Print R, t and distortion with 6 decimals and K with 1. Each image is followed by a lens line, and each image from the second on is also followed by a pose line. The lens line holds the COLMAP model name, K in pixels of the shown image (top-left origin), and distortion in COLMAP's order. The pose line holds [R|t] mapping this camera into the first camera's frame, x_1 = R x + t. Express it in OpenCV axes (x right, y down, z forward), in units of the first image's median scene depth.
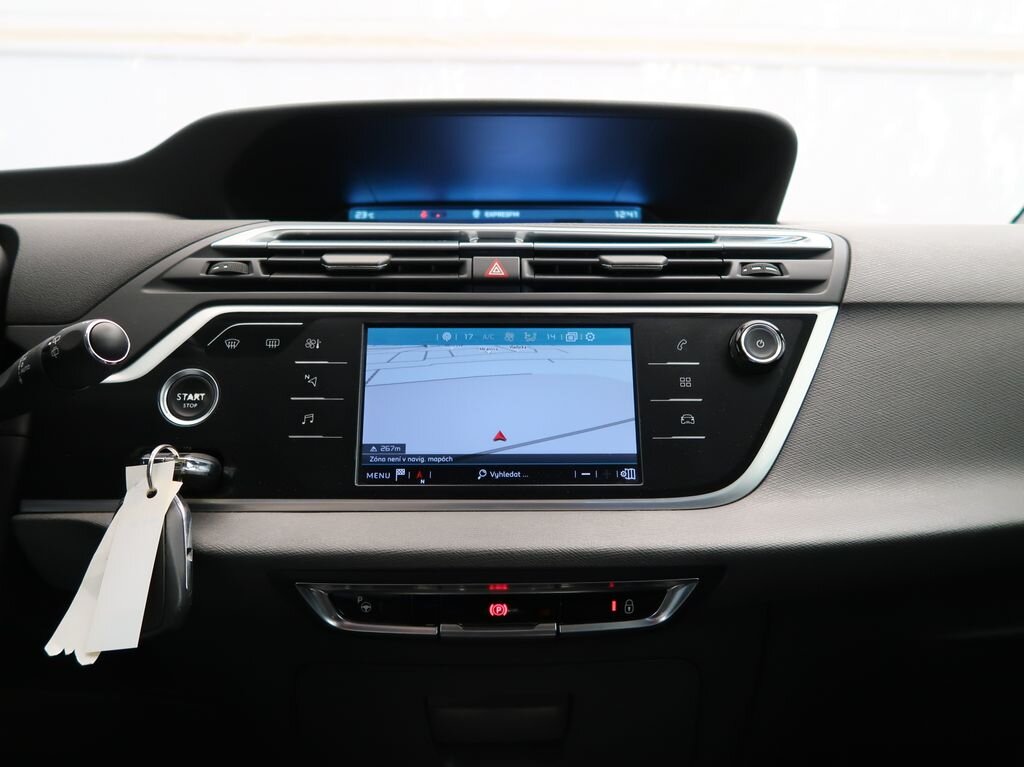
lens RADIAL K [[787.1, 0, 515.7], [0, 787.1, 377.3], [0, 0, 1]] dist [-0.006728, -0.026839]
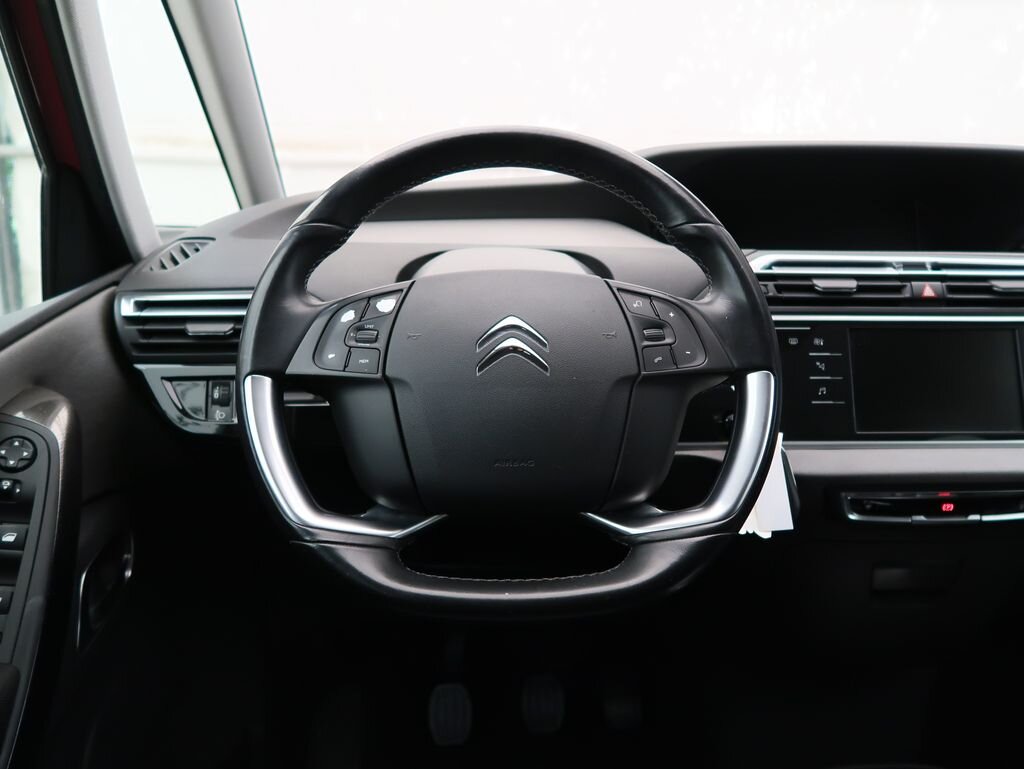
lens RADIAL K [[868.7, 0, 509.4], [0, 868.7, 372.6], [0, 0, 1]] dist [-0.034287, 0.011110]
pose [[0.999814, 0.000219, 0.019307, -0.899327], [-0.002422, 0.993456, 0.114186, -0.174944], [-0.019156, -0.114212, 0.993272, -0.688320]]
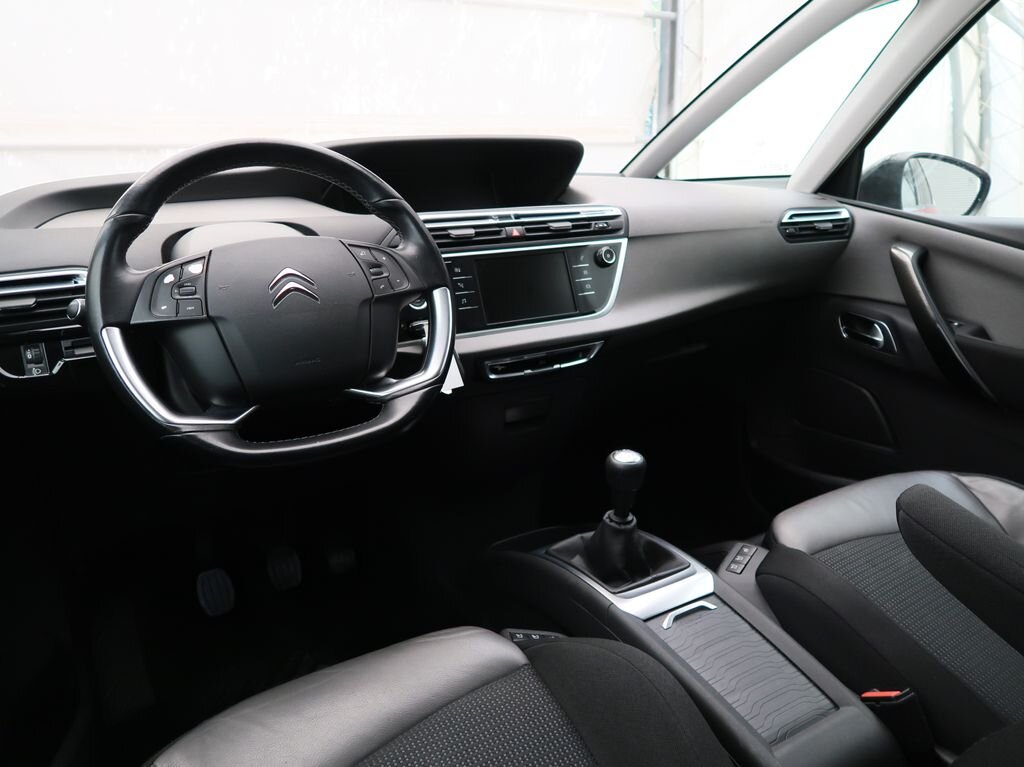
lens RADIAL K [[787.1, 0, 503.0], [0, 787.1, 379.5], [0, 0, 1]] dist [-0.006728, -0.026839]
pose [[0.872489, -0.152614, 0.464190, -1.311045], [0.064507, 0.977635, 0.200174, -0.188784], [-0.484358, -0.144706, 0.862820, -1.207197]]
